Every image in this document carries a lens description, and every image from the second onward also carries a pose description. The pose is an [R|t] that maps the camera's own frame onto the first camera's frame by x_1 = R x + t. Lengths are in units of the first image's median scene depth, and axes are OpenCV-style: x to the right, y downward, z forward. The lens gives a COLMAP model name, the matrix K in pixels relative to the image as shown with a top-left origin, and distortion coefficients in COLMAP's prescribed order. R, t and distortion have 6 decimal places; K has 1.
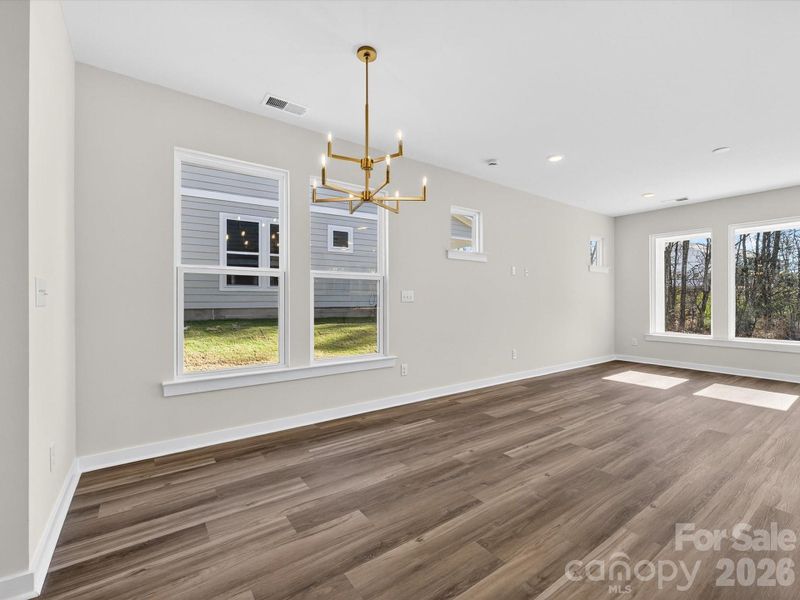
lens RADIAL K [[360.5, 0, 405.3], [0, 360.5, 297.0], [0, 0, 1]] dist [0.001418, -0.000717]
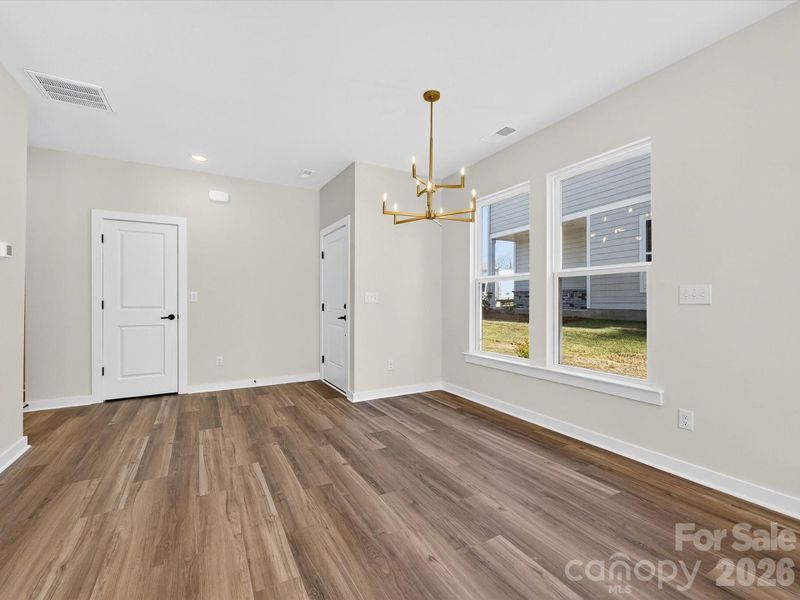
lens RADIAL K [[360.5, 0, 397.9], [0, 360.5, 297.2], [0, 0, 1]] dist [0.001418, -0.000717]
pose [[-0.127443, -0.011449, -0.991780, 0.889090], [0.007220, 0.999896, -0.012470, 0.009240], [0.991820, -0.008750, -0.127347, 0.848179]]
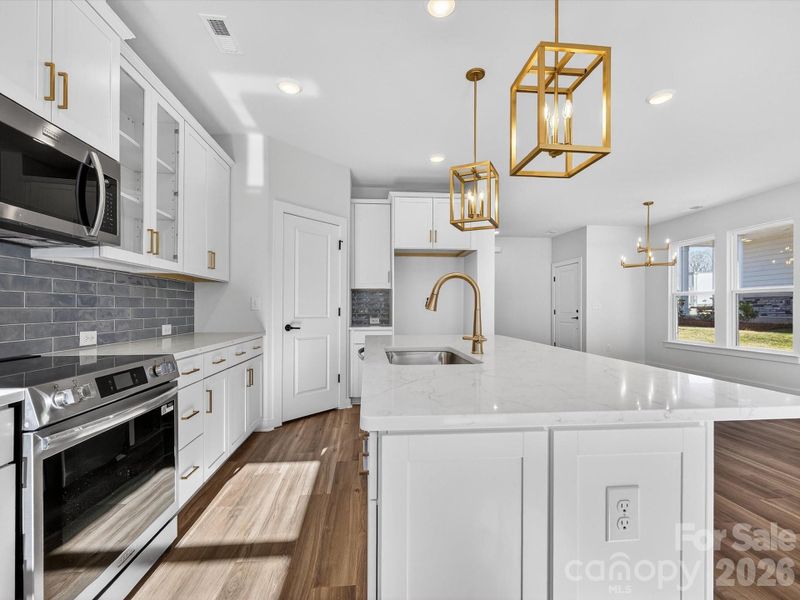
lens RADIAL K [[360.5, 0, 402.1], [0, 360.5, 306.3], [0, 0, 1]] dist [0.001418, -0.000717]
pose [[-0.510592, -0.005233, -0.859807, 2.224082], [0.006905, 0.999924, -0.010186, 0.009726], [0.859796, -0.011138, -0.510517, 0.666945]]
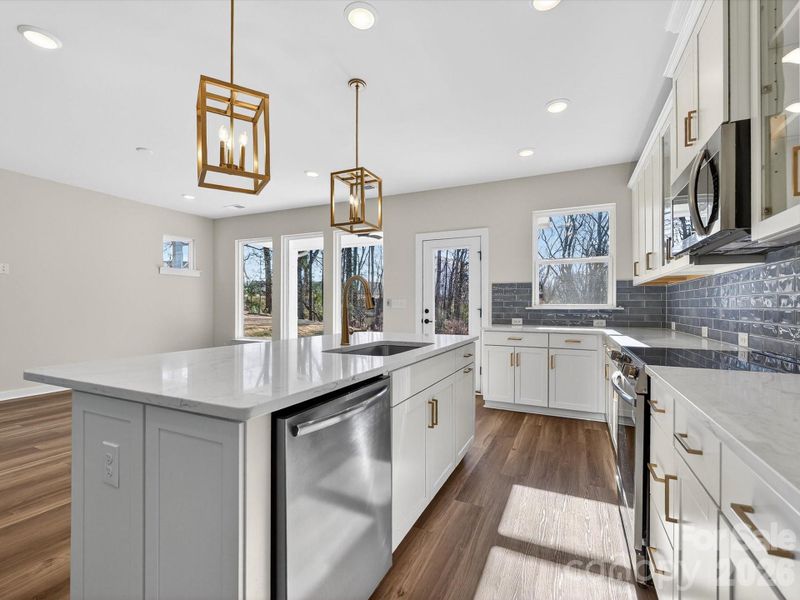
lens RADIAL K [[360.5, 0, 401.0], [0, 360.5, 307.2], [0, 0, 1]] dist [0.001418, -0.000717]
pose [[0.881166, 0.001423, 0.472805, 1.366981], [-0.008548, 0.999880, 0.012922, -0.002838], [-0.472730, -0.015428, 0.881072, -0.250732]]
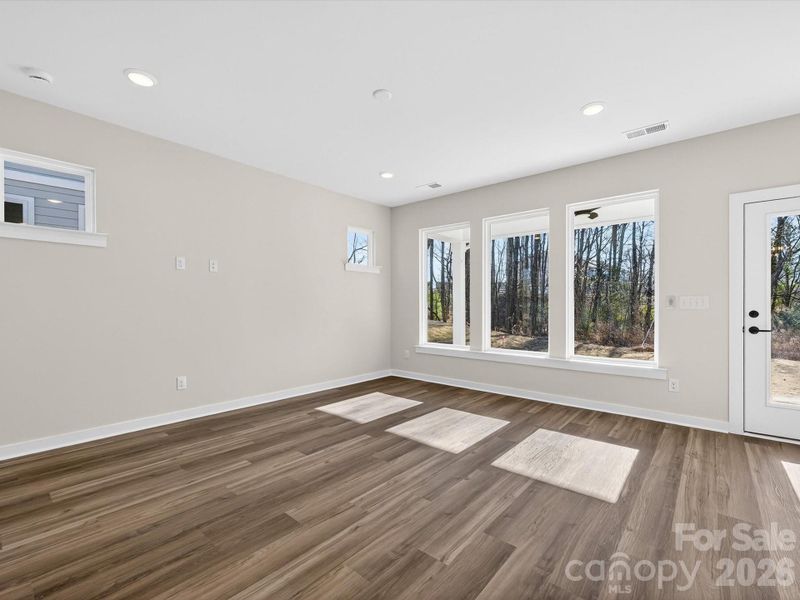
lens RADIAL K [[360.5, 0, 404.0], [0, 360.5, 307.2], [0, 0, 1]] dist [0.001418, -0.000717]
pose [[0.973048, -0.001946, 0.230593, 1.003865], [-0.001207, 0.999908, 0.013529, 0.002046], [-0.230598, -0.013443, 0.972956, 0.395850]]
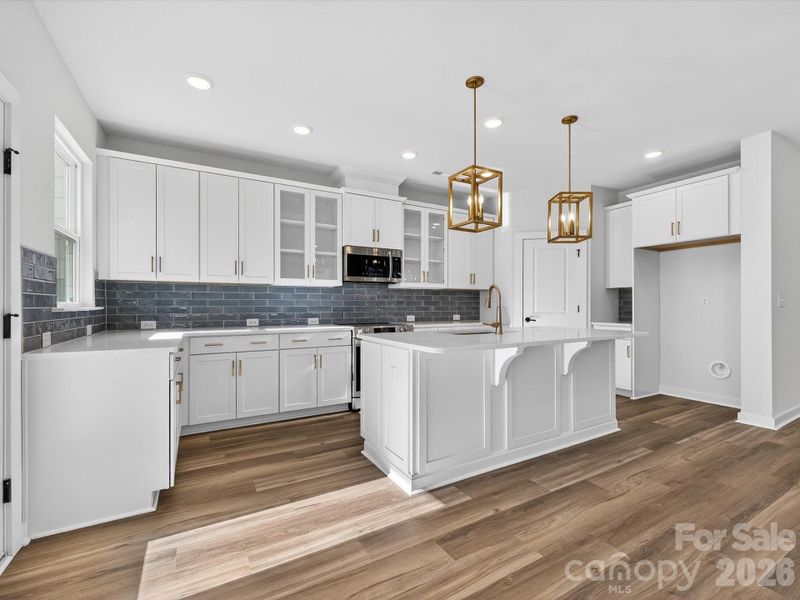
lens RADIAL K [[360.5, 0, 405.0], [0, 360.5, 305.3], [0, 0, 1]] dist [0.001418, -0.000717]
pose [[-0.994404, 0.001347, 0.105633, 1.773371], [0.000392, 0.999959, -0.009054, 0.013736], [-0.105641, -0.008962, -0.994364, 1.505631]]
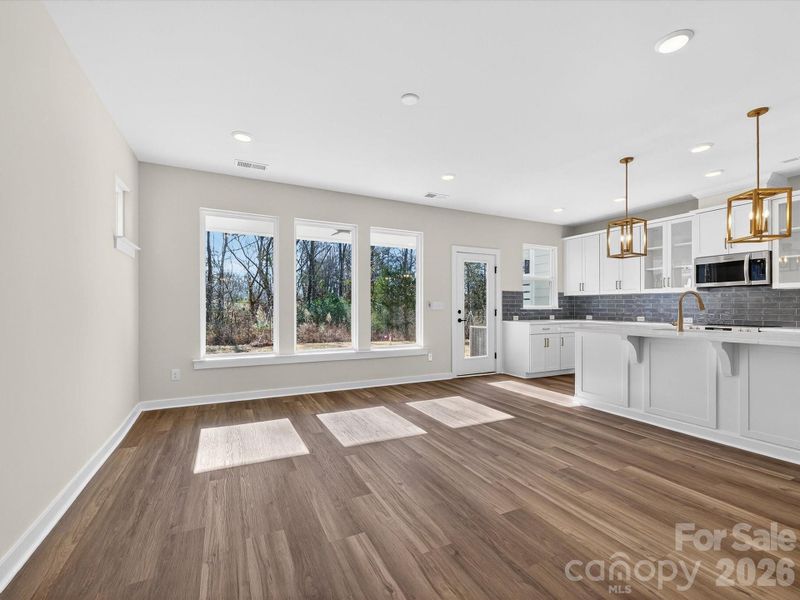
lens RADIAL K [[360.5, 0, 402.0], [0, 360.5, 306.8], [0, 0, 1]] dist [0.001418, -0.000717]
pose [[0.169856, 0.001232, 0.985468, 0.219922], [-0.010000, 0.999950, 0.000473, 0.010051], [-0.985418, -0.009935, 0.169860, 1.196883]]
